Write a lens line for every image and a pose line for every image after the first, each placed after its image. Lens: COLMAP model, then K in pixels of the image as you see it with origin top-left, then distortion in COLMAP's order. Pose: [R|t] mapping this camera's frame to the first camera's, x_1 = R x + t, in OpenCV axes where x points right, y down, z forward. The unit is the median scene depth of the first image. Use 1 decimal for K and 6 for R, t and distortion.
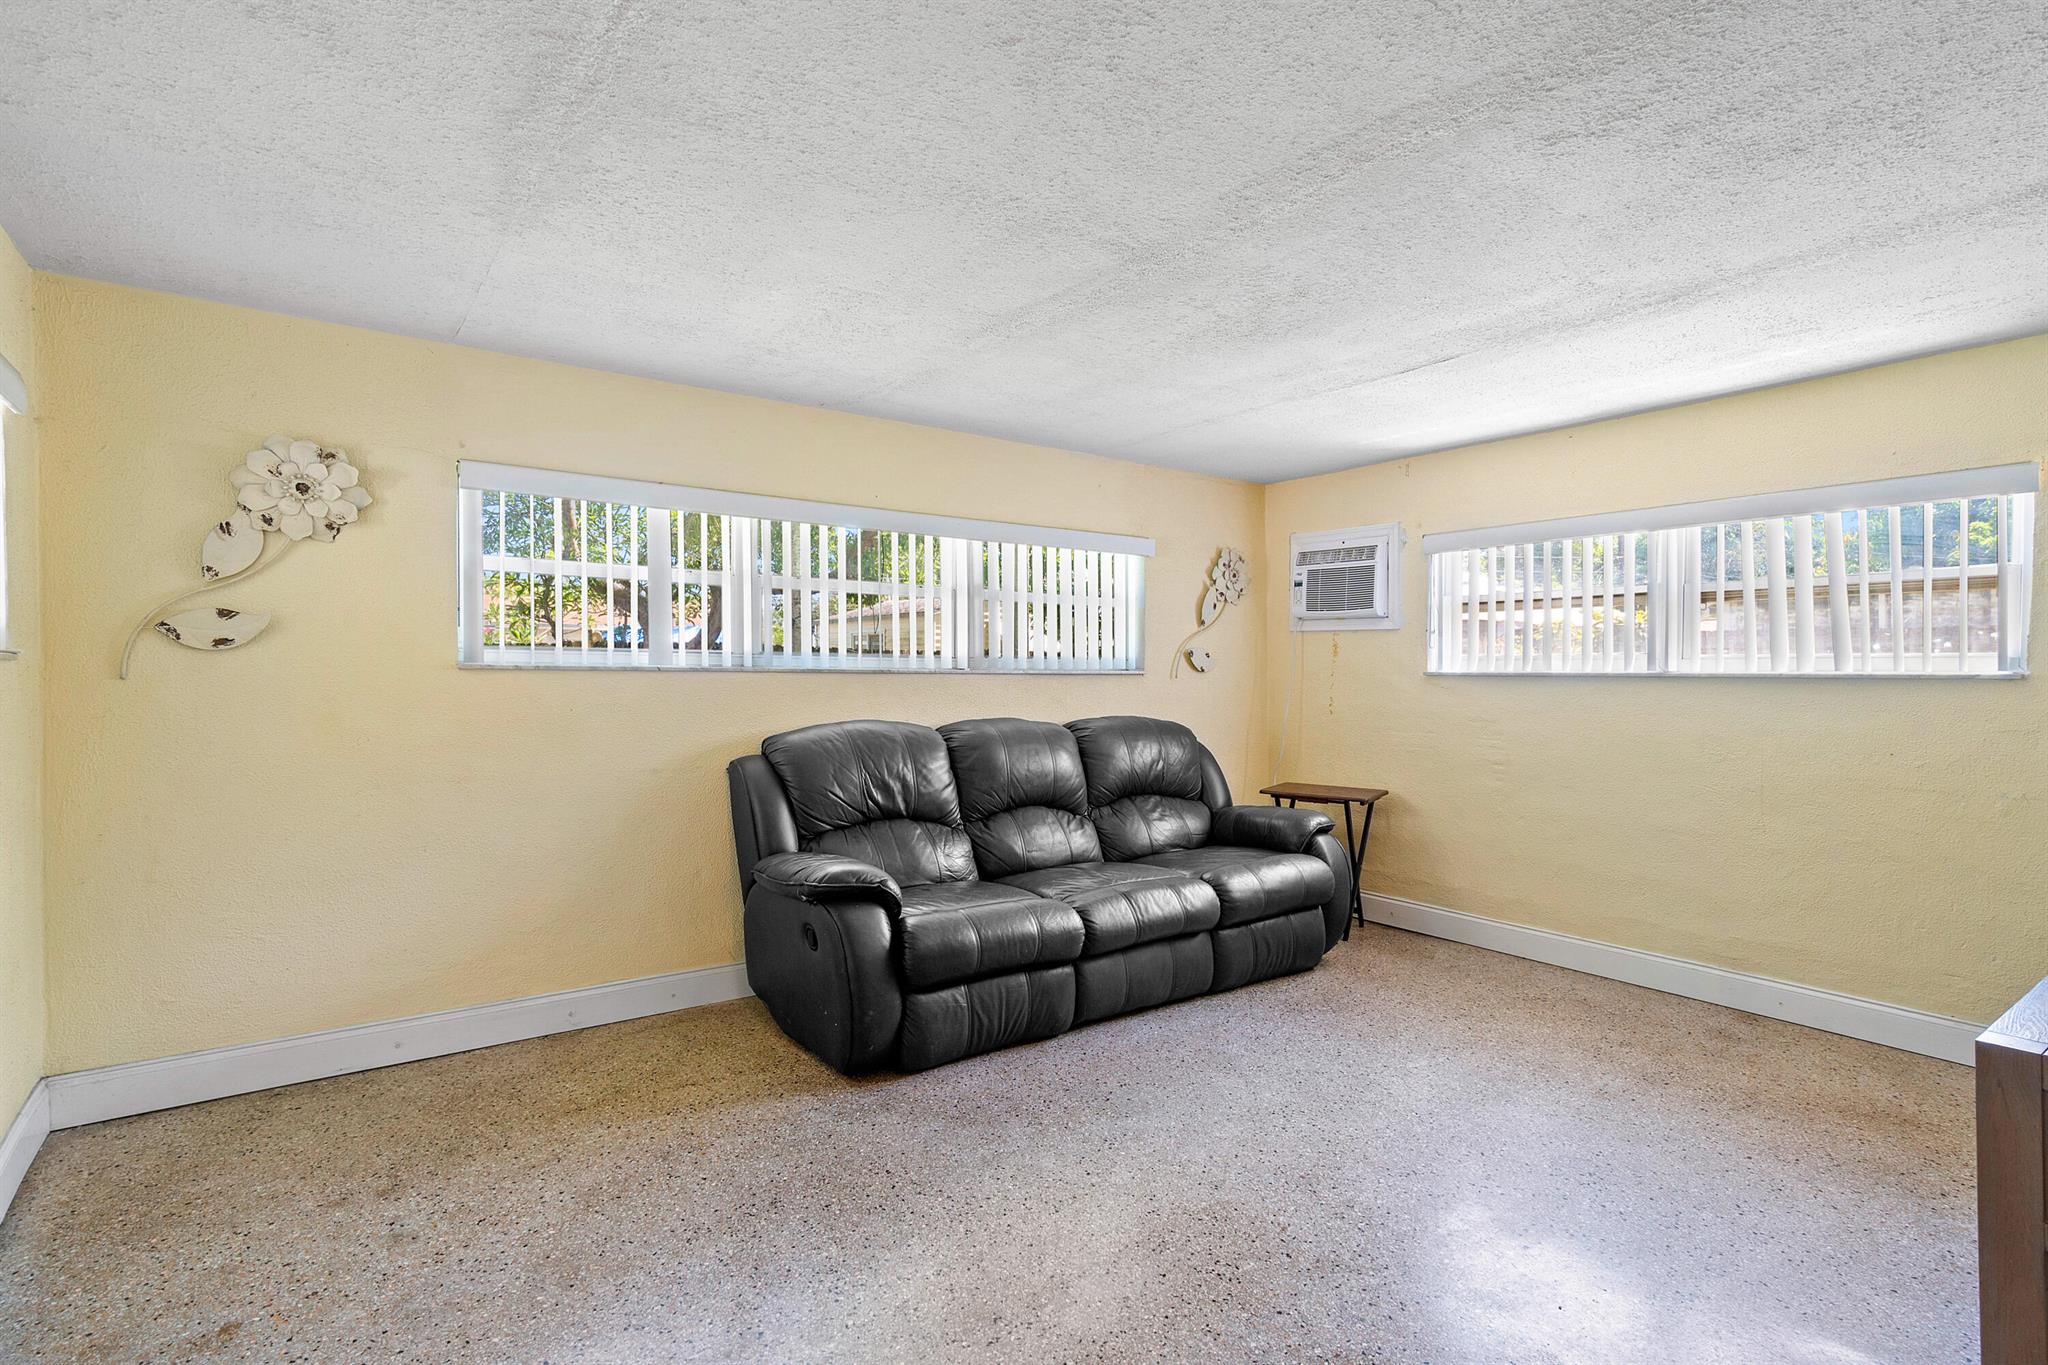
lens RADIAL K [[914.5, 0, 1001.1], [0, 914.5, 671.4], [0, 0, 1]] dist [-0.002053, 0.001333]
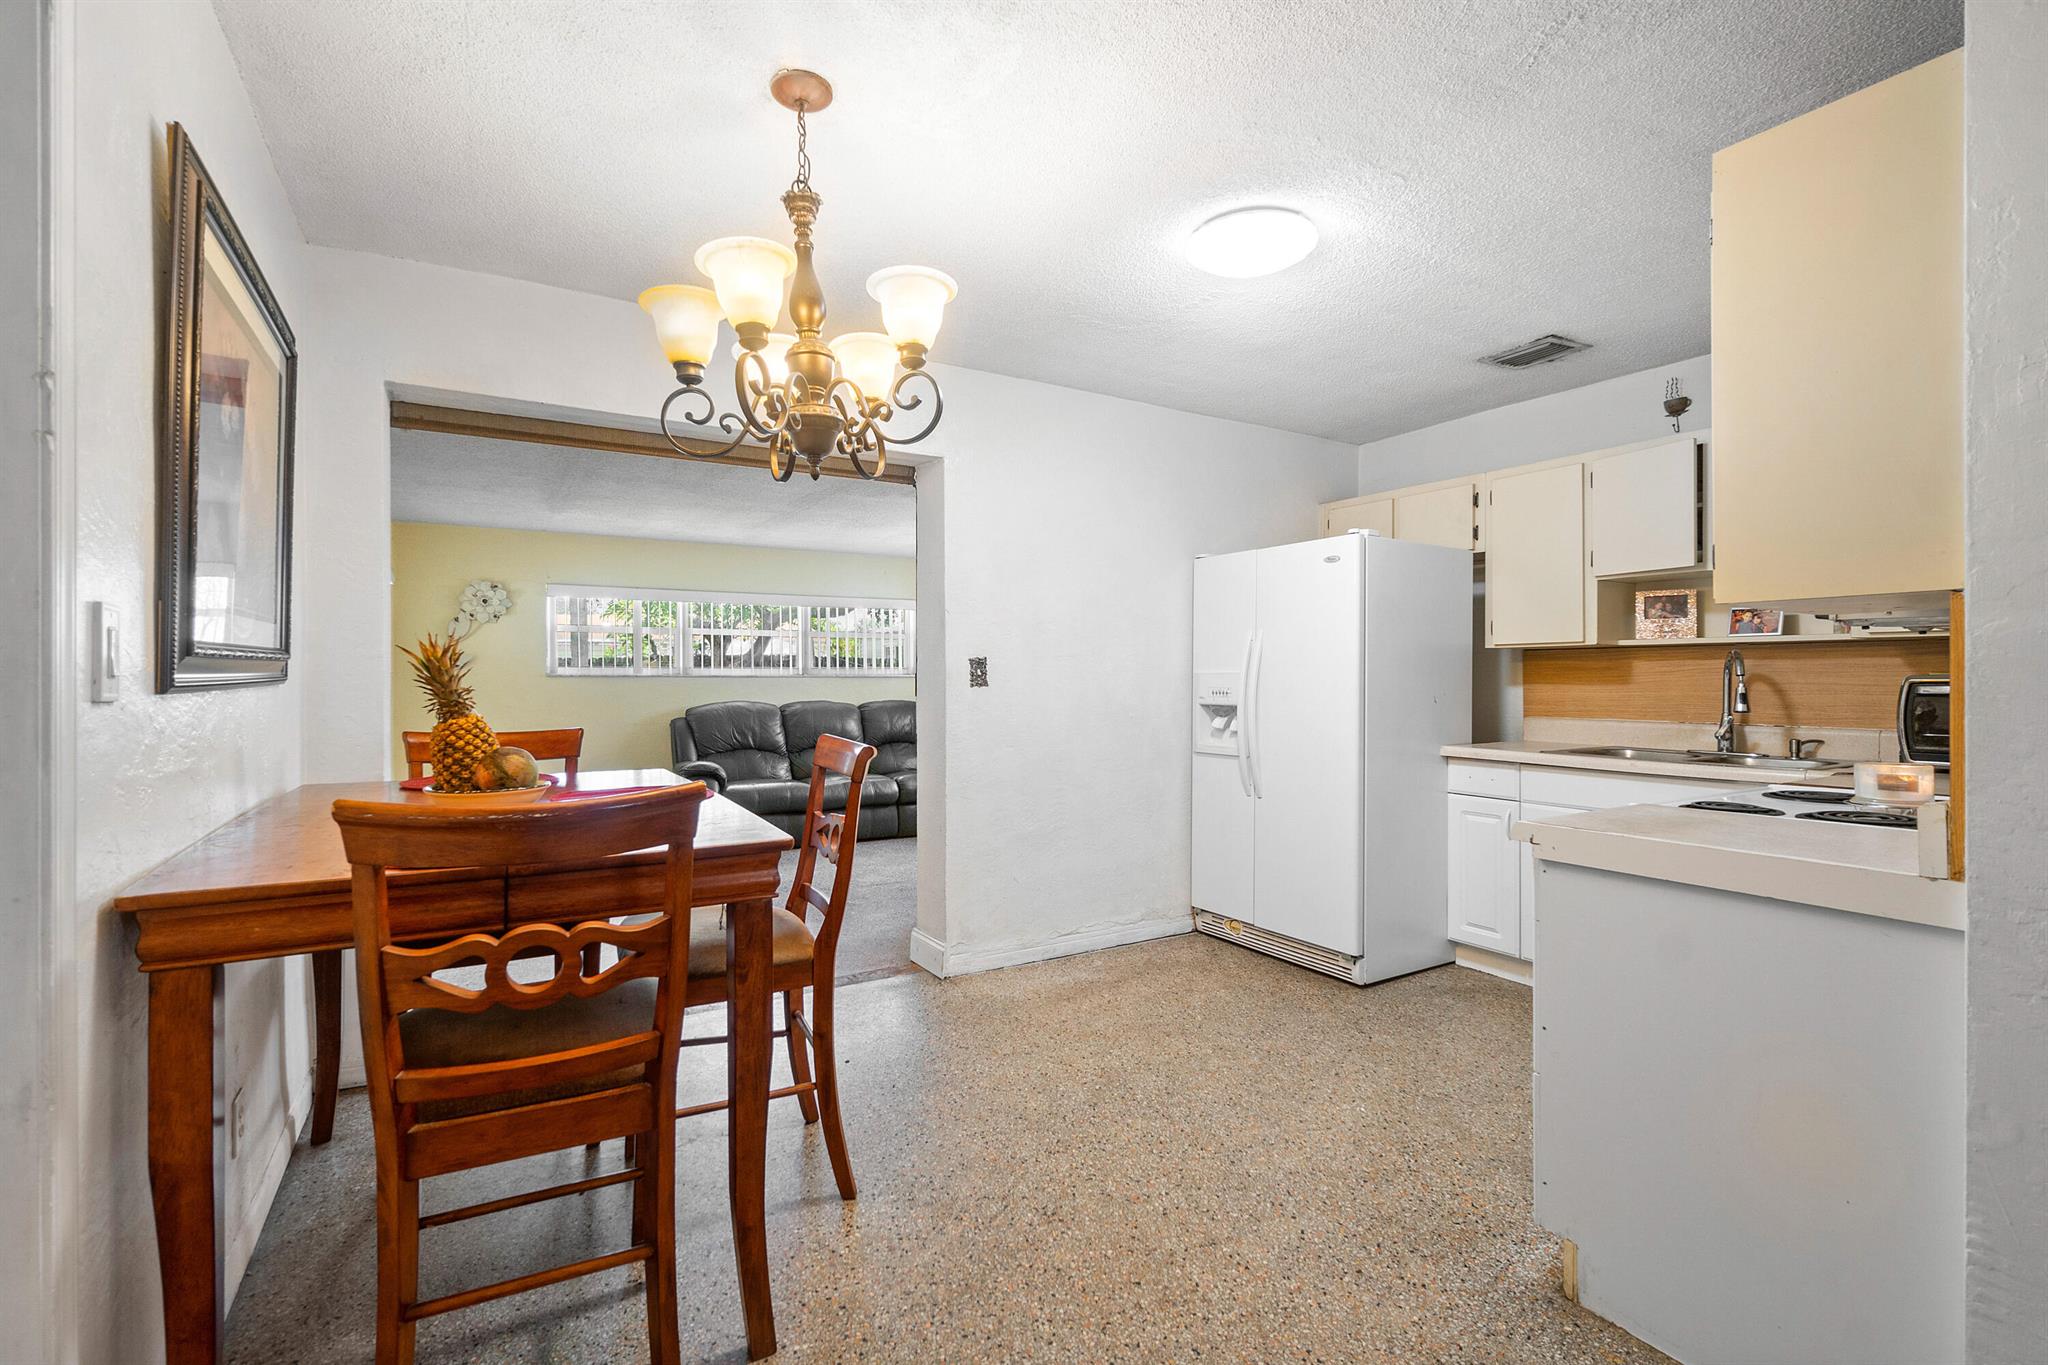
lens RADIAL K [[914.5, 0, 995.4], [0, 914.5, 674.9], [0, 0, 1]] dist [-0.002053, 0.001333]
pose [[0.990874, -0.003188, -0.134755, 0.718446], [0.002843, 0.999992, -0.002747, 0.003377], [0.134763, 0.002339, 0.990875, -0.969652]]
